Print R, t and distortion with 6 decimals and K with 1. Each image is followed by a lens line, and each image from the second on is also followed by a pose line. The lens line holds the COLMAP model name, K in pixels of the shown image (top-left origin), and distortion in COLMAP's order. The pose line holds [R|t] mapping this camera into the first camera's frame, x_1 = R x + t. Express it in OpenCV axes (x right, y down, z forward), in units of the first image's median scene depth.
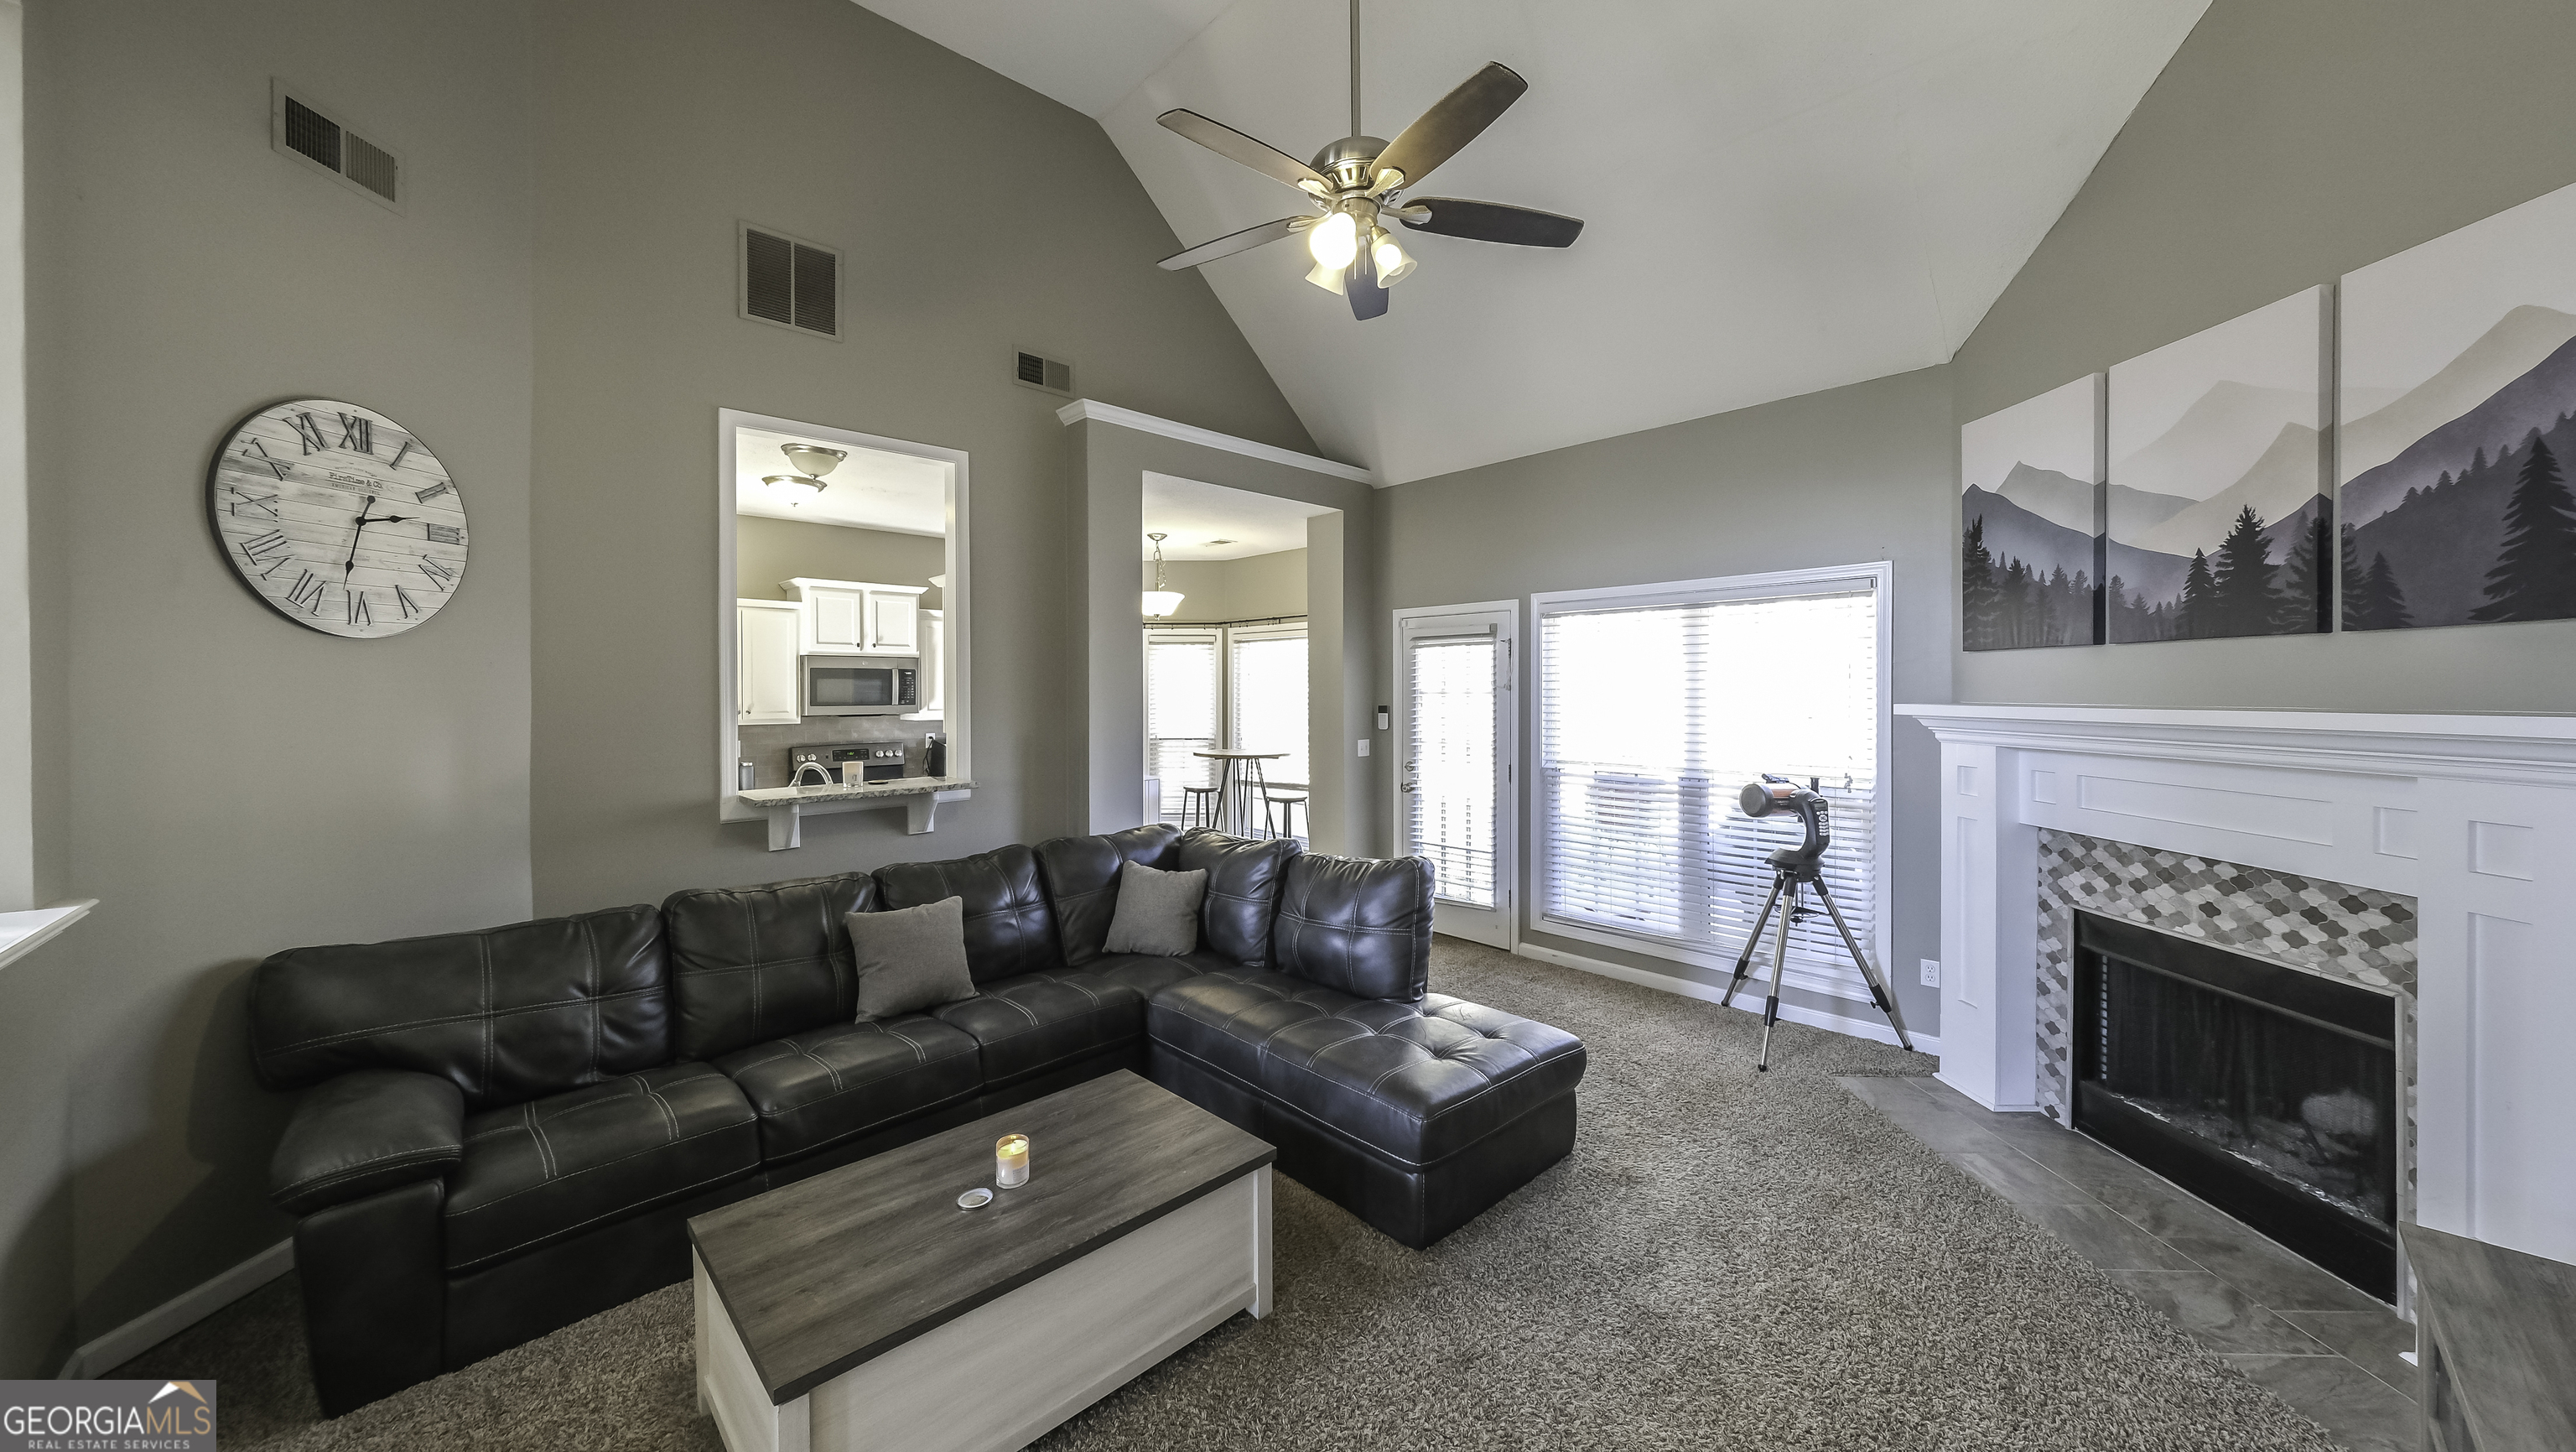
lens RADIAL K [[897.4, 0, 1287.9], [0, 897.4, 704.3], [0, 0, 1]] dist [-0.002324, -0.000989]
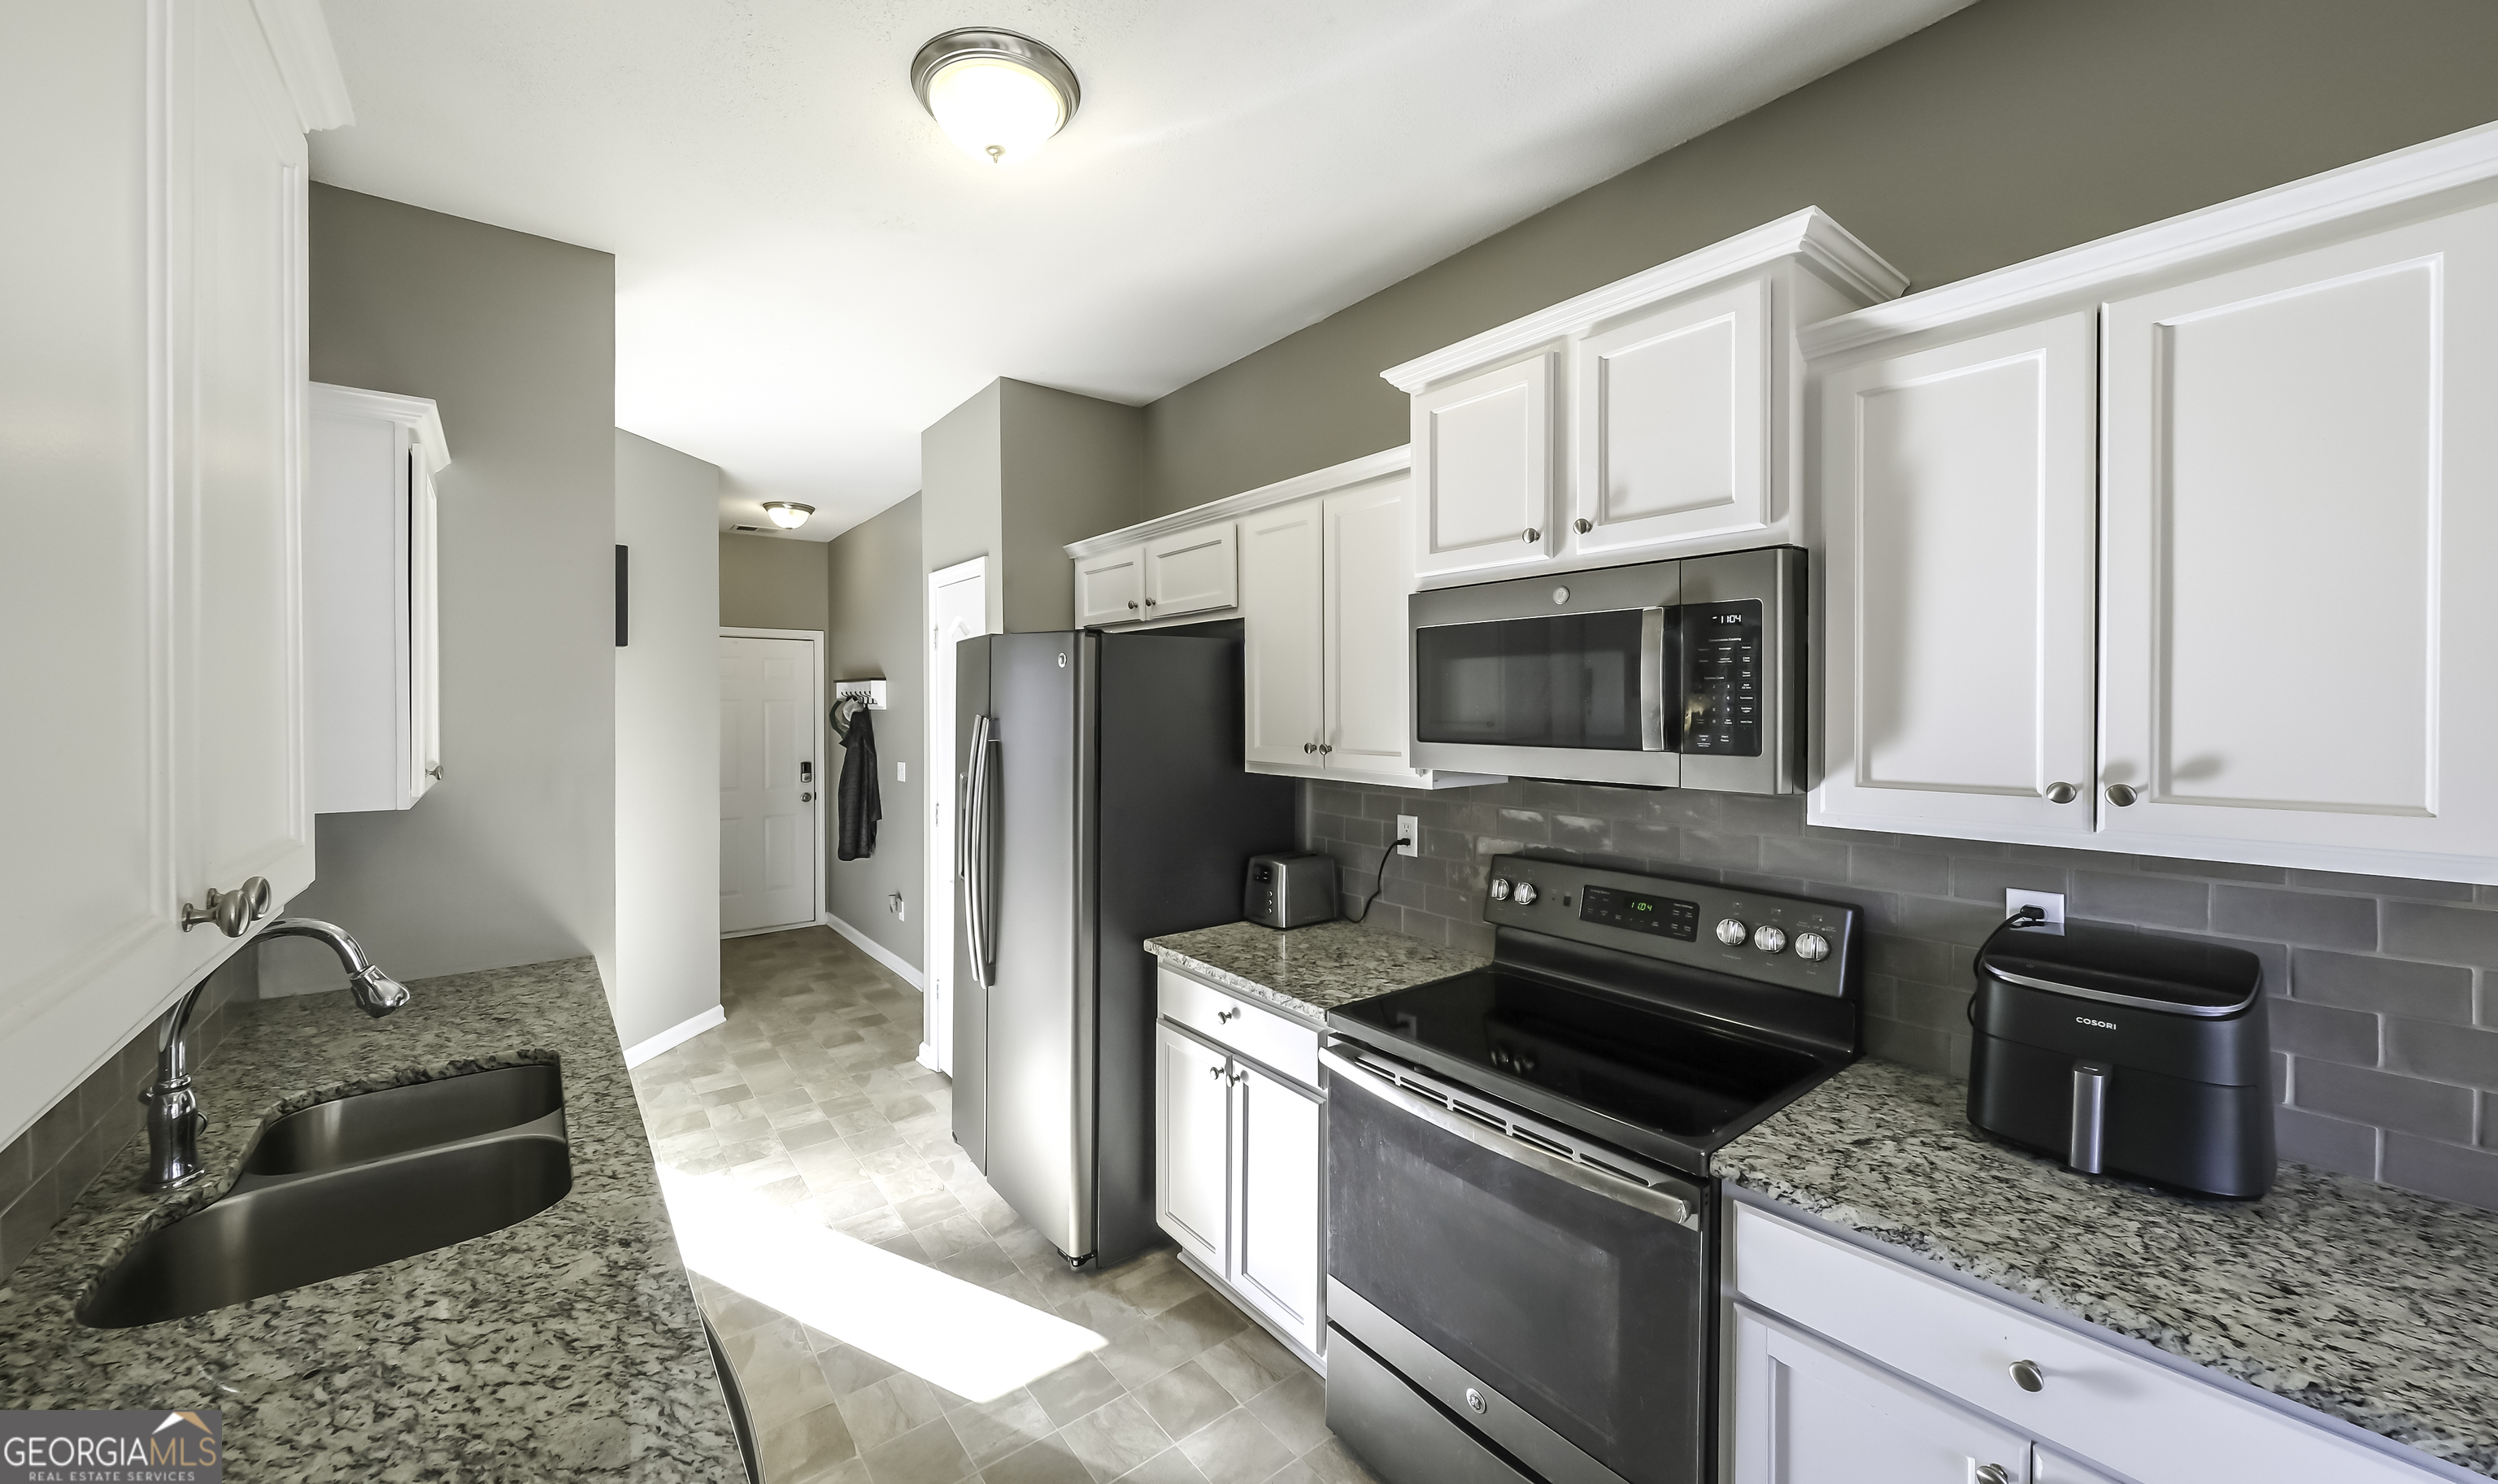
lens RADIAL K [[918.3, 0, 1181.9], [0, 918.3, 713.8], [0, 0, 1]] dist [-0.008623, 0.000444]
pose [[-0.132028, 0.016167, -0.991114, -0.385732], [-0.014907, 0.999722, 0.018293, -0.028547], [0.991134, 0.017189, -0.131750, 2.040908]]
